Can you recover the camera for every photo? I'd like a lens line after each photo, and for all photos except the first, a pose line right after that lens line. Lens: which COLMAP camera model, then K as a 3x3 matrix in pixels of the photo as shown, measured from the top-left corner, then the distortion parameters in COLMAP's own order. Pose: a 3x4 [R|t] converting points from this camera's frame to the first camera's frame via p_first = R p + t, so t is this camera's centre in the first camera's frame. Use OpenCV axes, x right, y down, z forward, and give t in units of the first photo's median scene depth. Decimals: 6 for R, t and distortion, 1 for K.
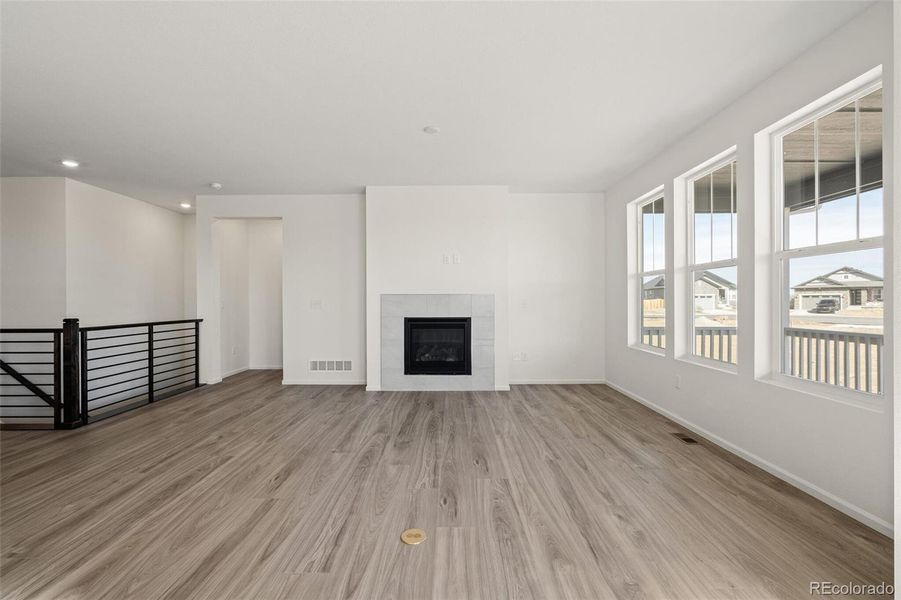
lens RADIAL K [[407.8, 0, 450.5], [0, 407.8, 300.0], [0, 0, 1]] dist [-0.000517, -0.000288]
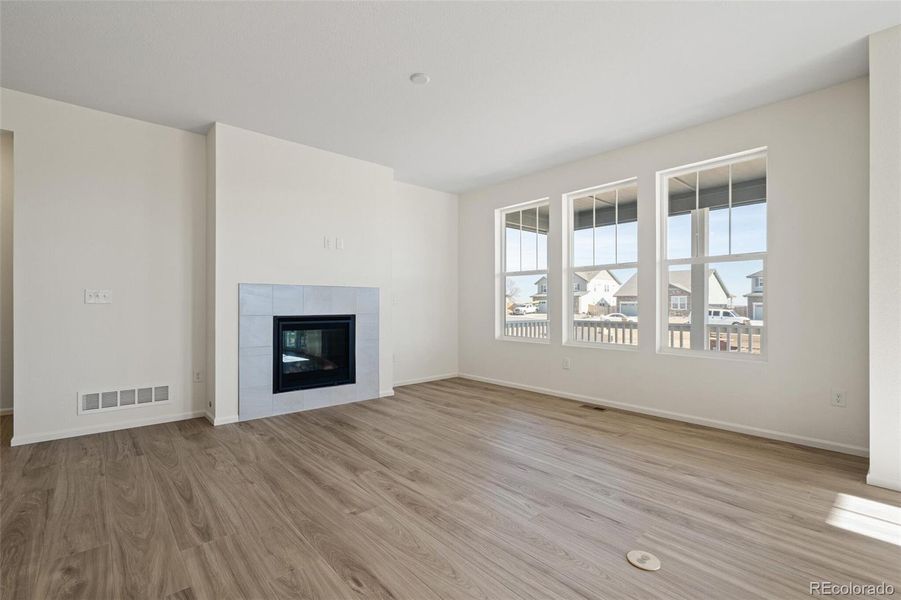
lens RADIAL K [[405.9, 0, 450.5], [0, 405.9, 300.0], [0, 0, 1]] dist [-0.001064, -0.000225]
pose [[0.749796, 0.011235, 0.661574, -0.399807], [-0.004866, 0.999922, -0.011466, 0.023499], [-0.661651, 0.005378, 0.749793, 0.267968]]
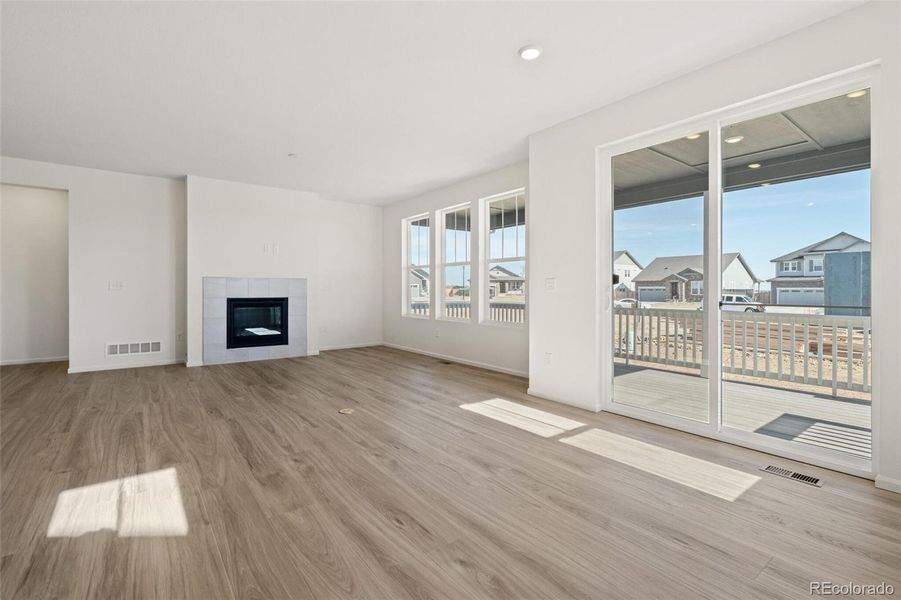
lens RADIAL K [[412.1, 0, 446.0], [0, 412.1, 285.5], [0, 0, 1]] dist [0.001497, 0.000154]
pose [[0.797454, 0.010039, 0.603296, -0.354201], [-0.005299, 0.999940, -0.009635, 0.018252], [-0.603356, 0.004486, 0.797459, -0.298855]]
